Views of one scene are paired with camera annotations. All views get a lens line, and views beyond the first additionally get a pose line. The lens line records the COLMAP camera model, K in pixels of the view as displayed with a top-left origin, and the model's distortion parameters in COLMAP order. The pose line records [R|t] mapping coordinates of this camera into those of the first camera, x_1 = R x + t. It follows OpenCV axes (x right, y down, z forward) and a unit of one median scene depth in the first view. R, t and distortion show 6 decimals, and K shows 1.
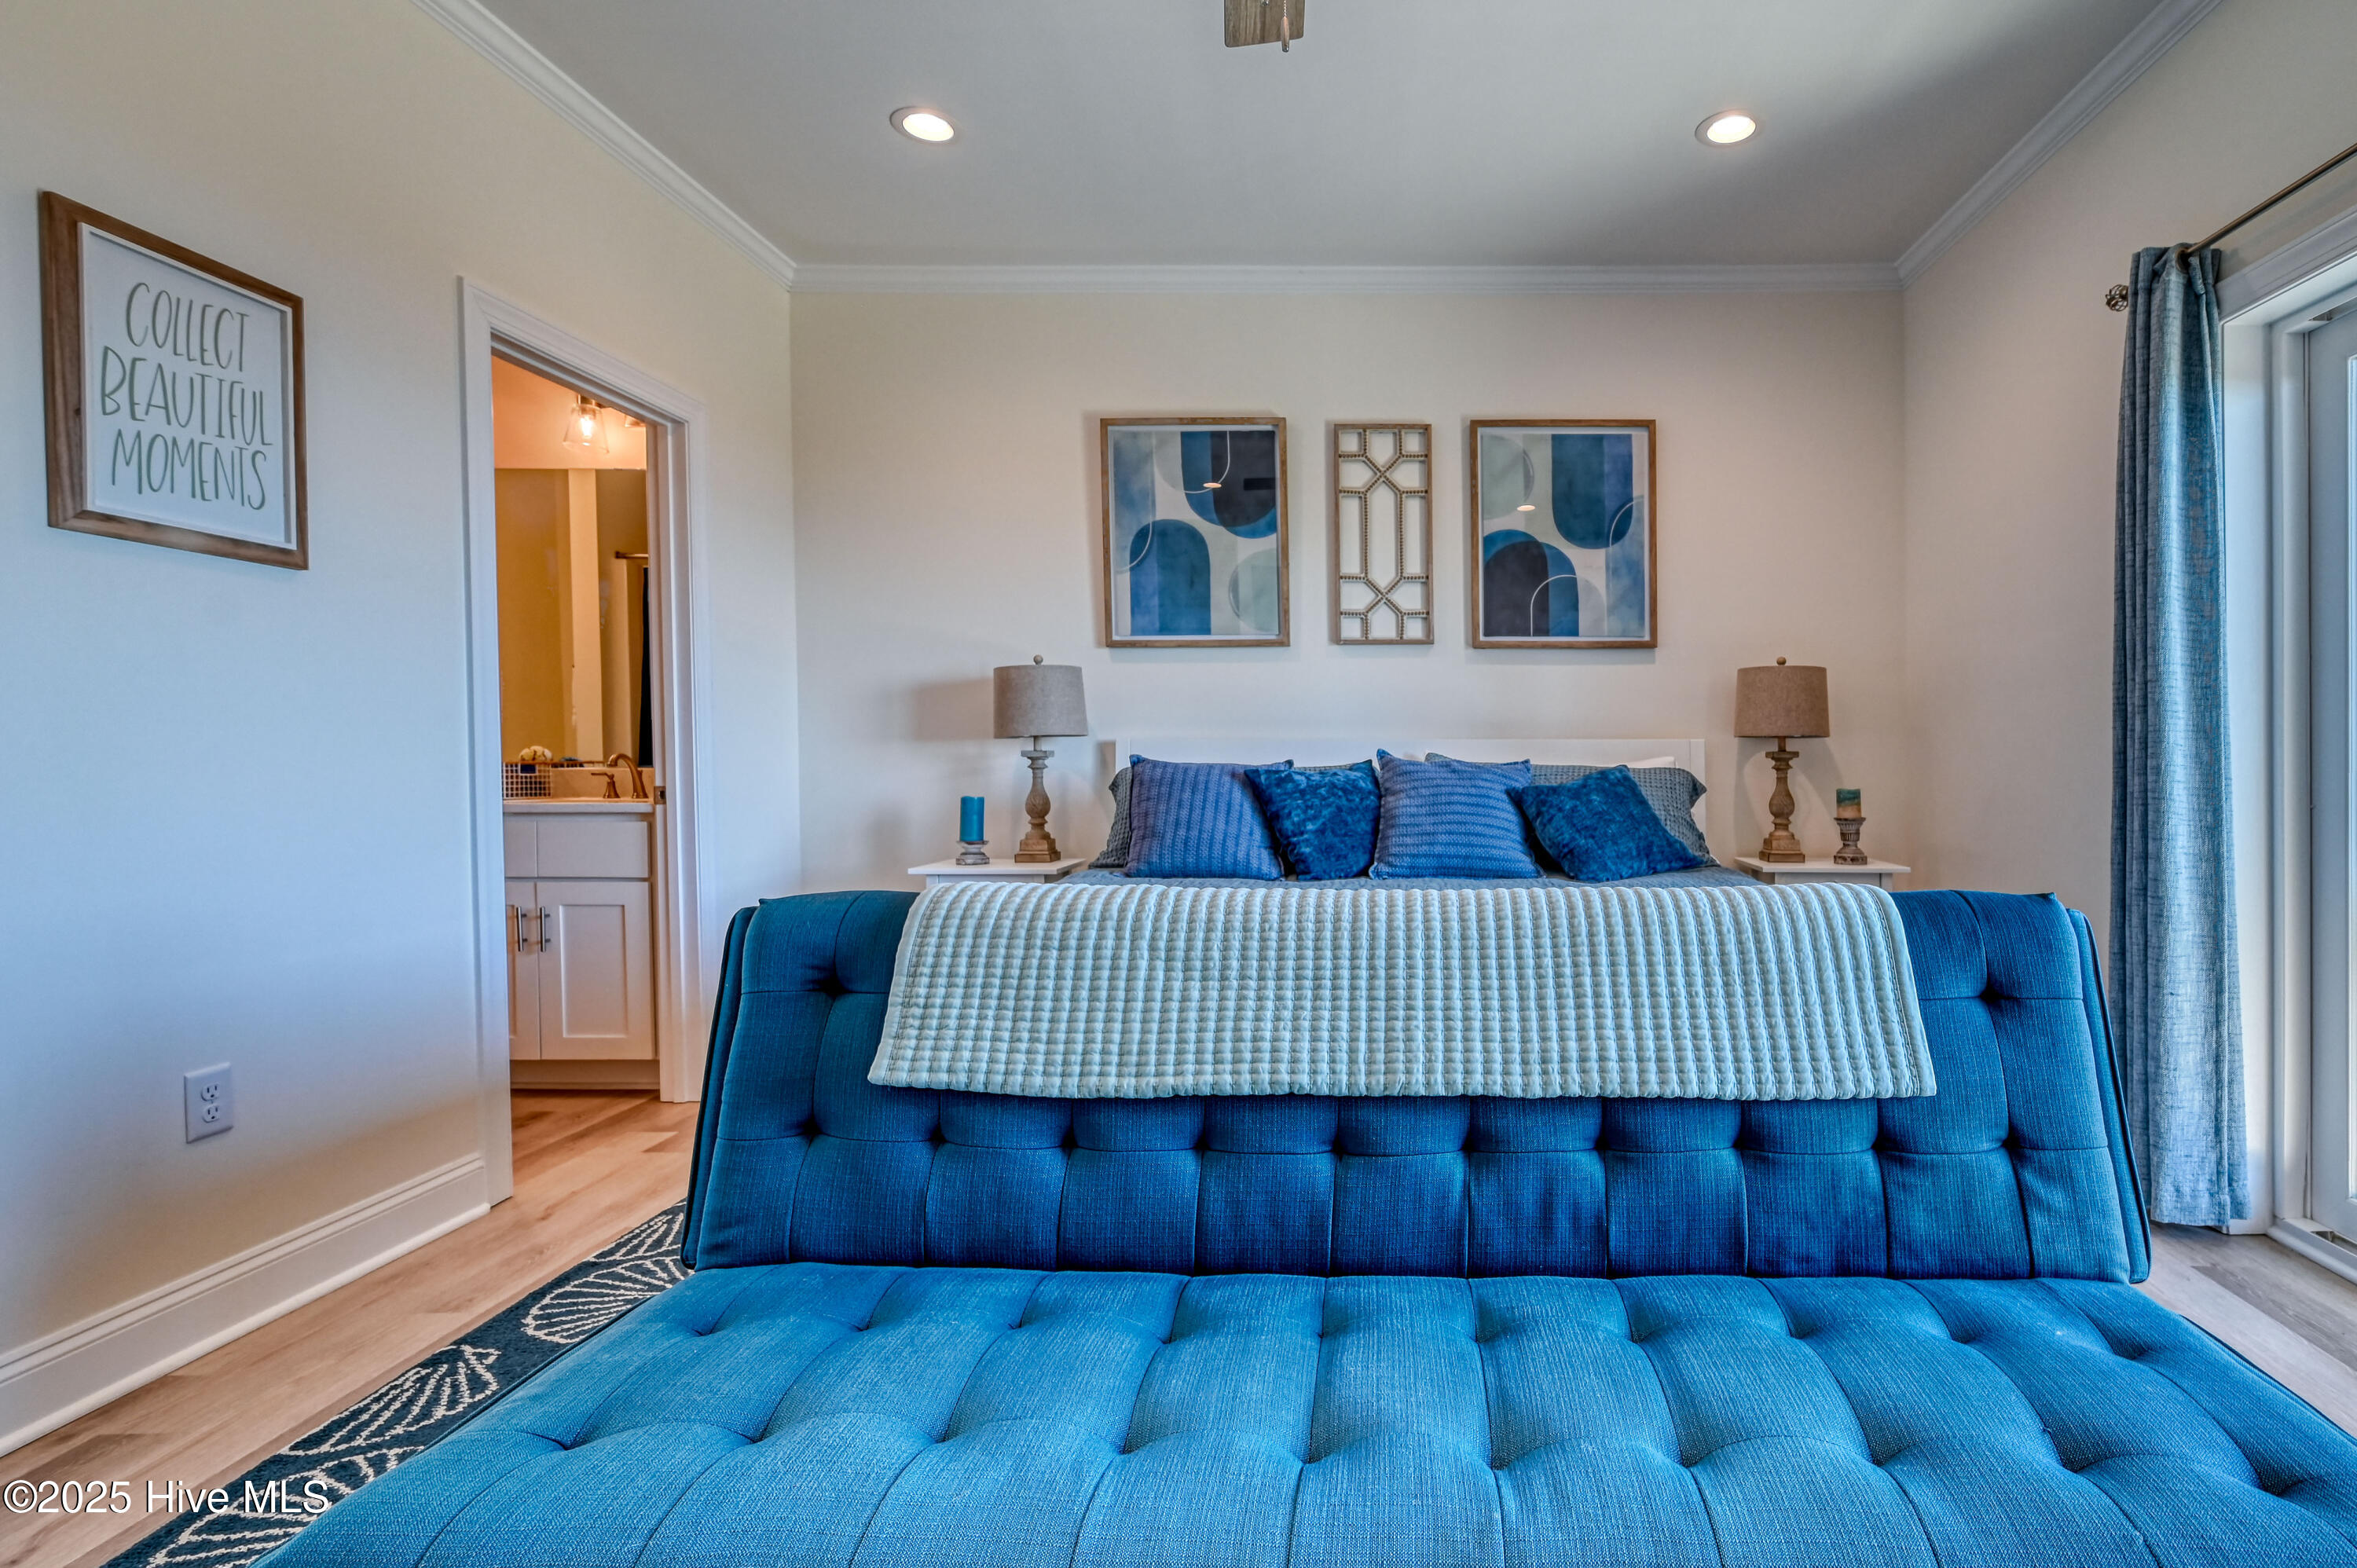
lens RADIAL K [[1097.4, 0, 1386.0], [0, 1097.4, 789.1], [0, 0, 1]] dist [0.000179, -0.000320]
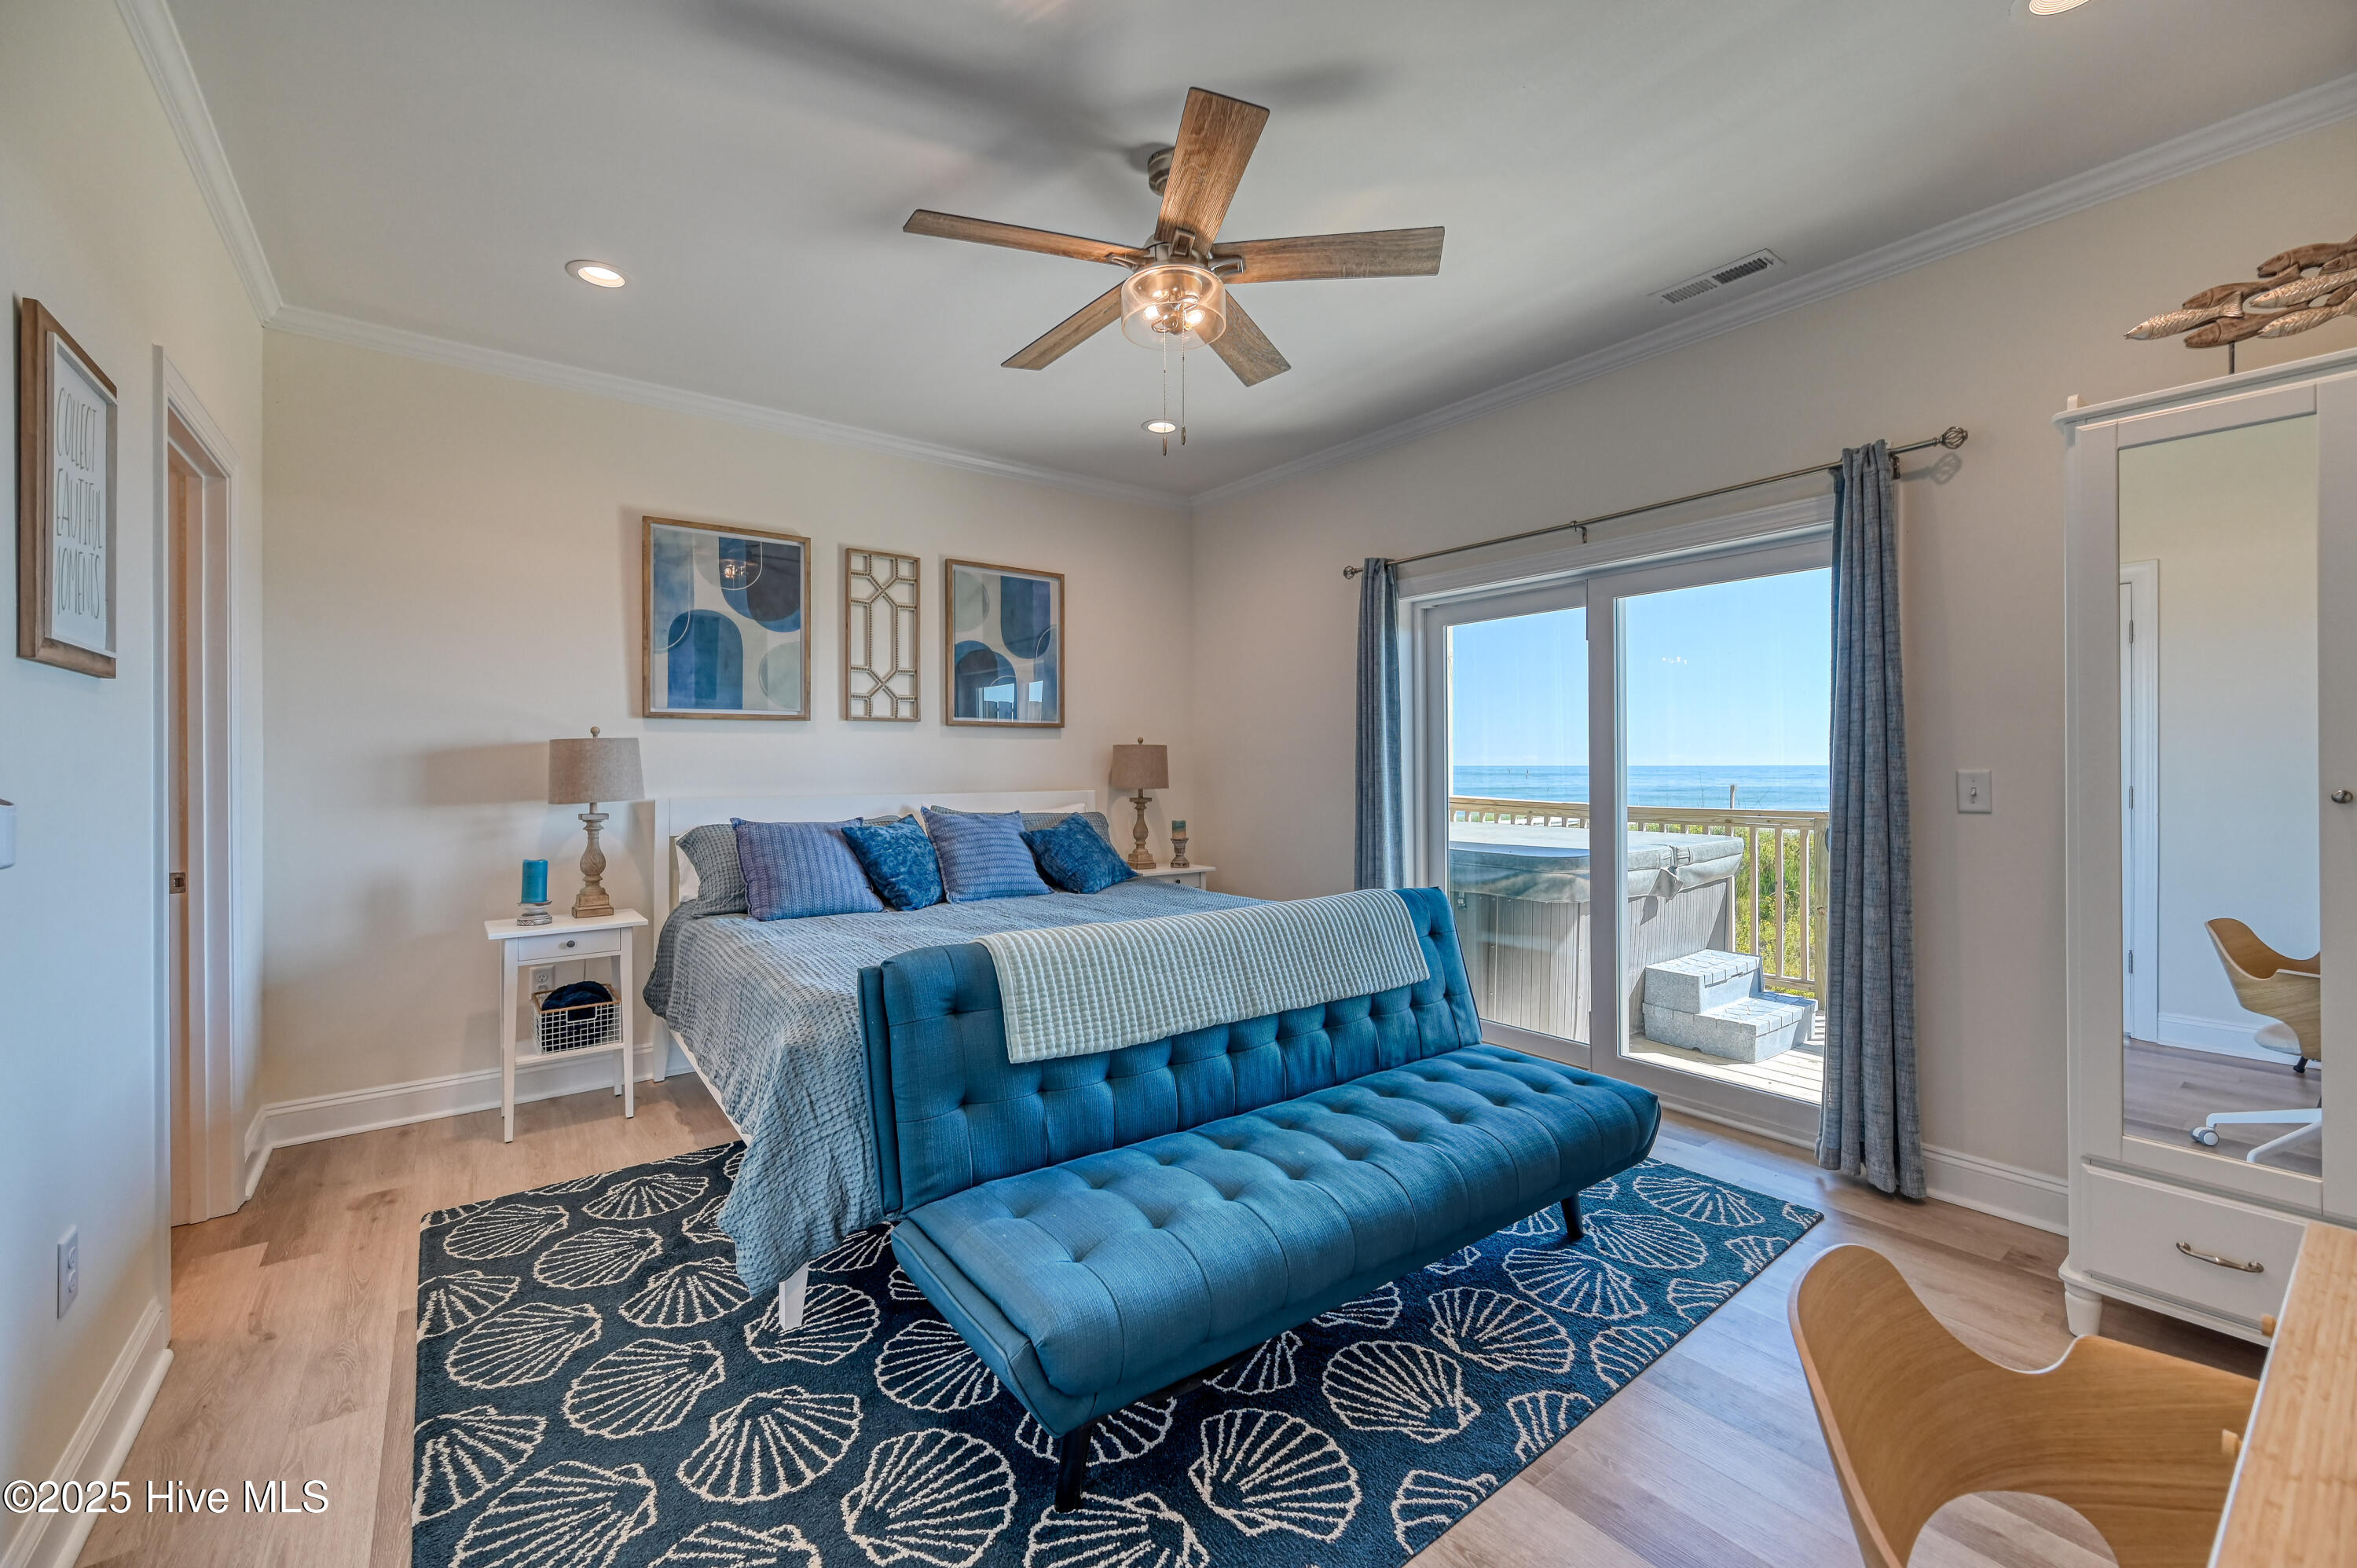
lens RADIAL K [[942.0, 0, 1181.1], [0, 942.0, 787.4], [0, 0, 1]] dist [-0.000570, -0.000145]
pose [[0.789095, -0.015188, 0.614083, -0.420678], [0.017349, 0.999847, 0.002435, -0.052034], [-0.614026, 0.008732, 0.789238, -0.095412]]
